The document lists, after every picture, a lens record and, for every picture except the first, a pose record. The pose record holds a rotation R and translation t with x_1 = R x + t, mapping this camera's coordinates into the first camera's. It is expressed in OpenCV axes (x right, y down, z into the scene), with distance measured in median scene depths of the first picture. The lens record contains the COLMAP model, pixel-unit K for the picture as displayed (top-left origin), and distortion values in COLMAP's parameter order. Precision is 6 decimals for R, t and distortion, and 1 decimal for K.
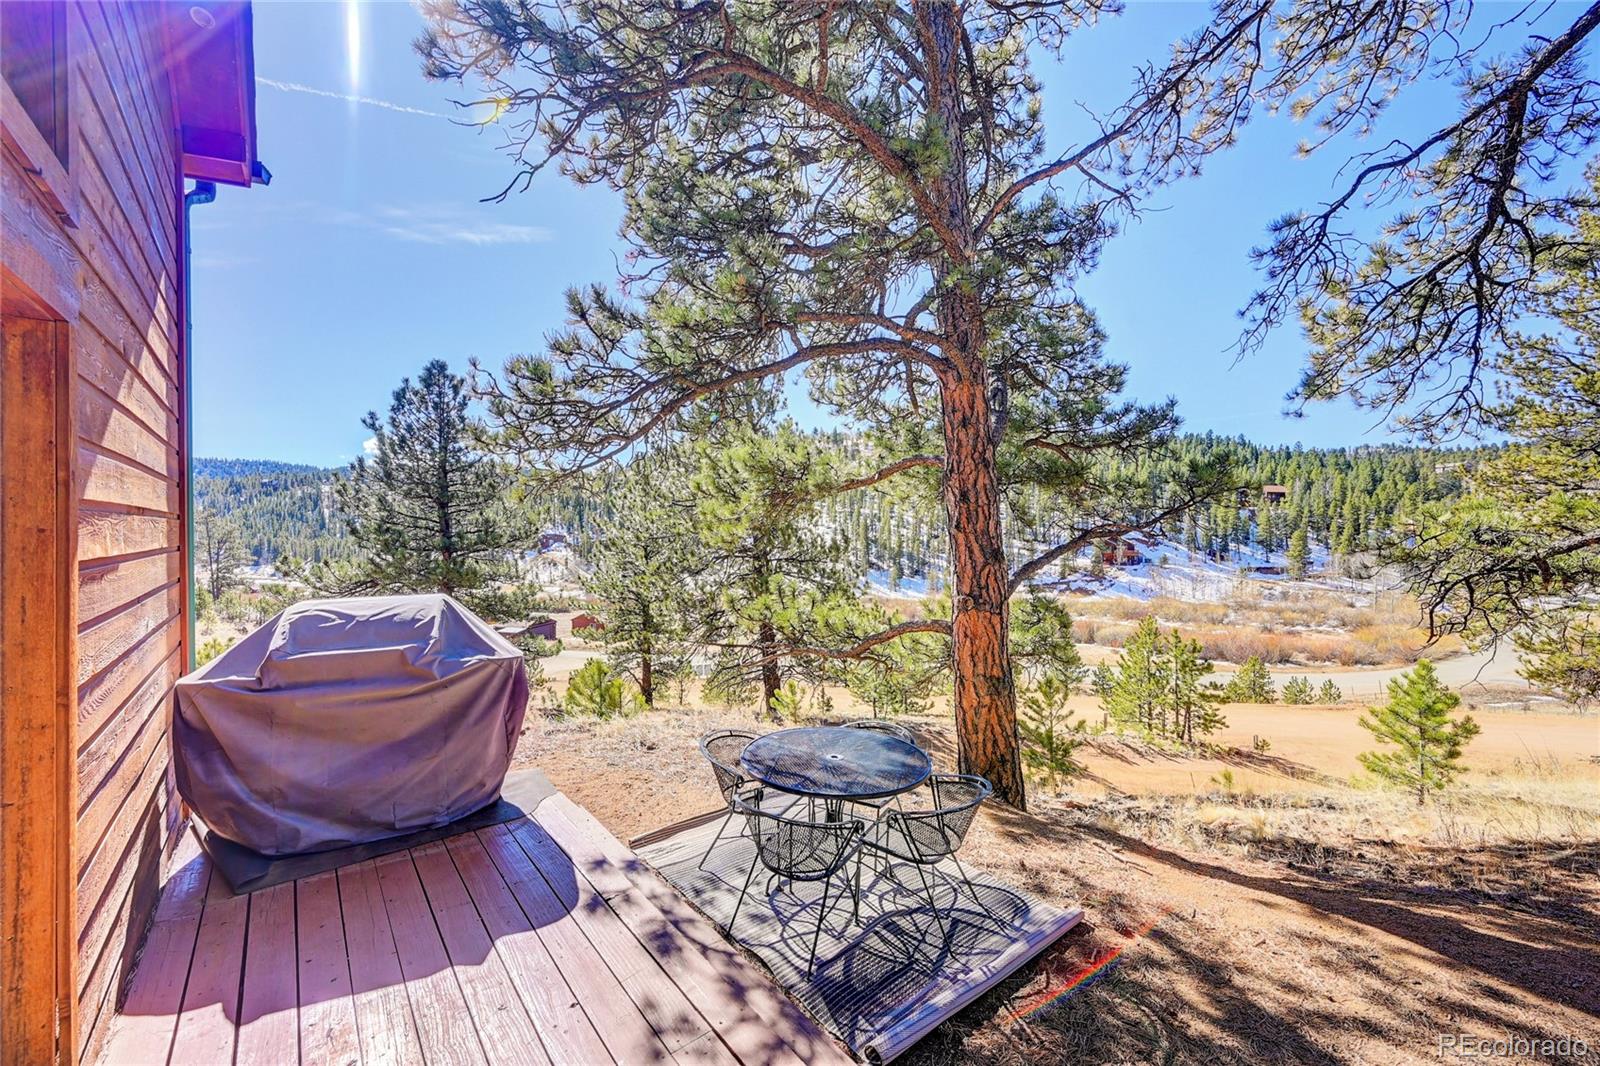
lens RADIAL K [[630.5, 0, 803.5], [0, 630.5, 532.6], [0, 0, 1]] dist [-0.000253, 0.000012]
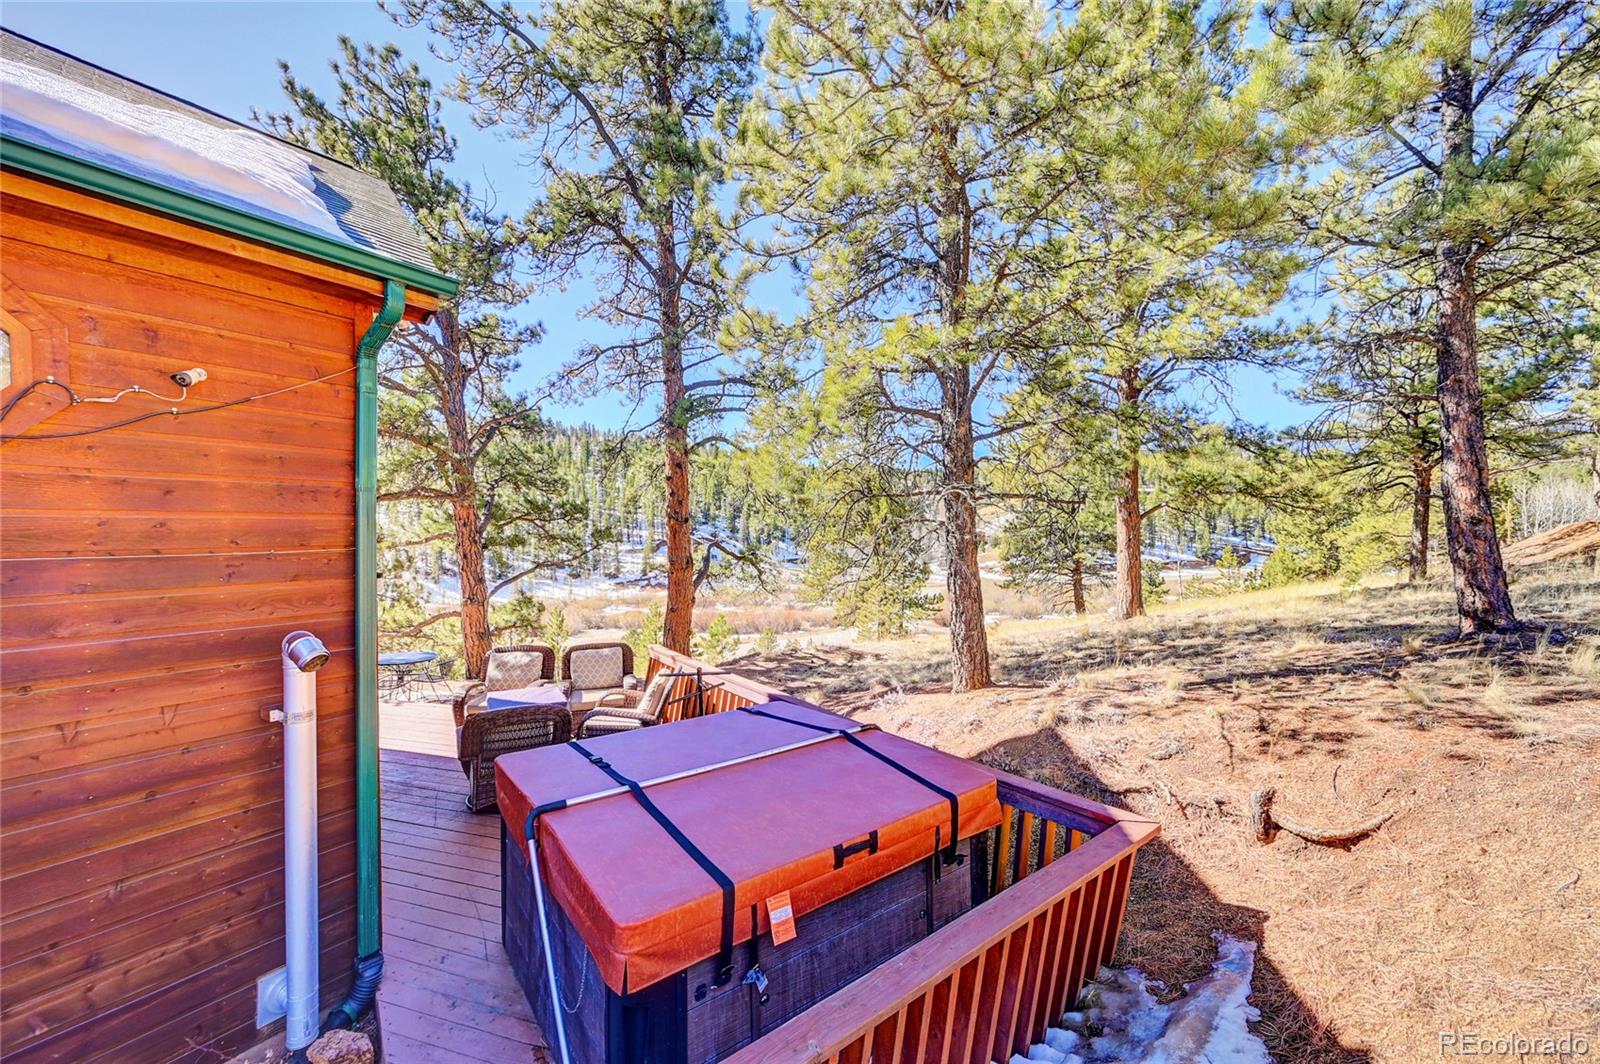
lens RADIAL K [[628.7, 0, 796.8], [0, 628.7, 529.8], [0, 0, 1]] dist [-0.000792, -0.000493]
pose [[0.816770, -0.009177, 0.576890, -0.051523], [0.010741, 0.999942, 0.000700, -0.090753], [-0.576863, 0.005625, 0.816822, -1.013989]]
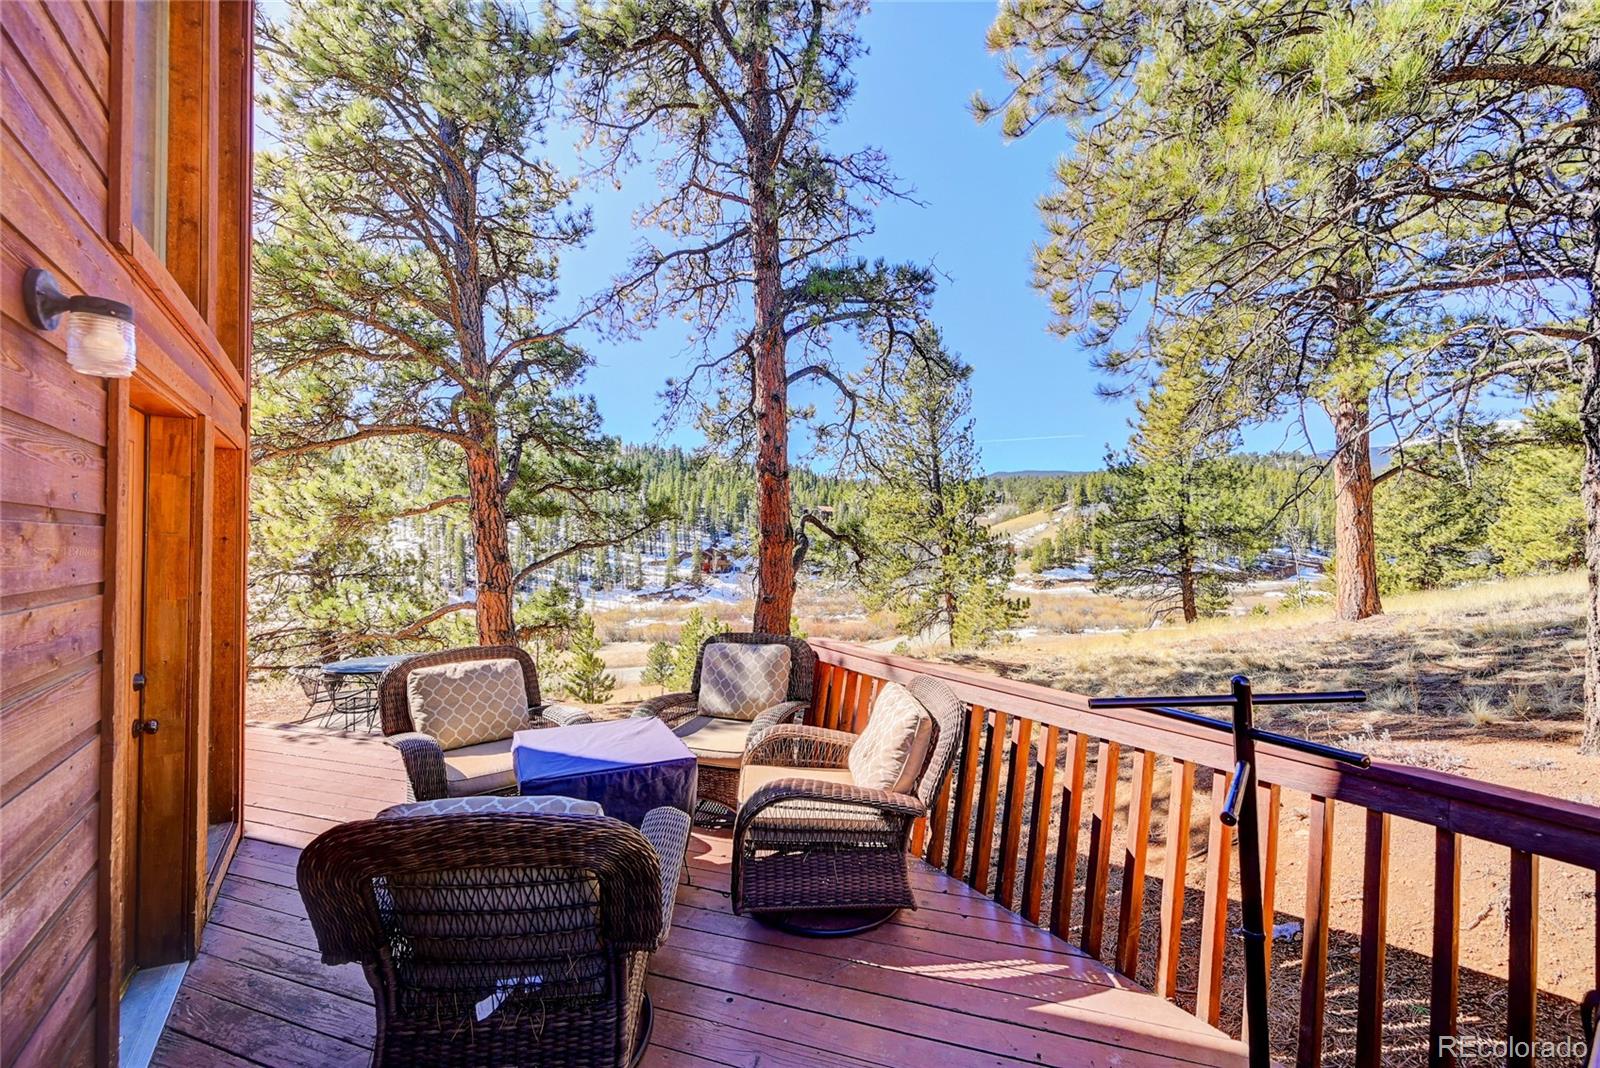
lens RADIAL K [[630.5, 0, 793.0], [0, 630.5, 532.9], [0, 0, 1]] dist [-0.000253, 0.000012]
pose [[0.837428, -0.001239, 0.546546, 0.020669], [0.012627, 0.999774, -0.017081, 0.003599], [-0.546401, 0.021206, 0.837255, -0.538606]]
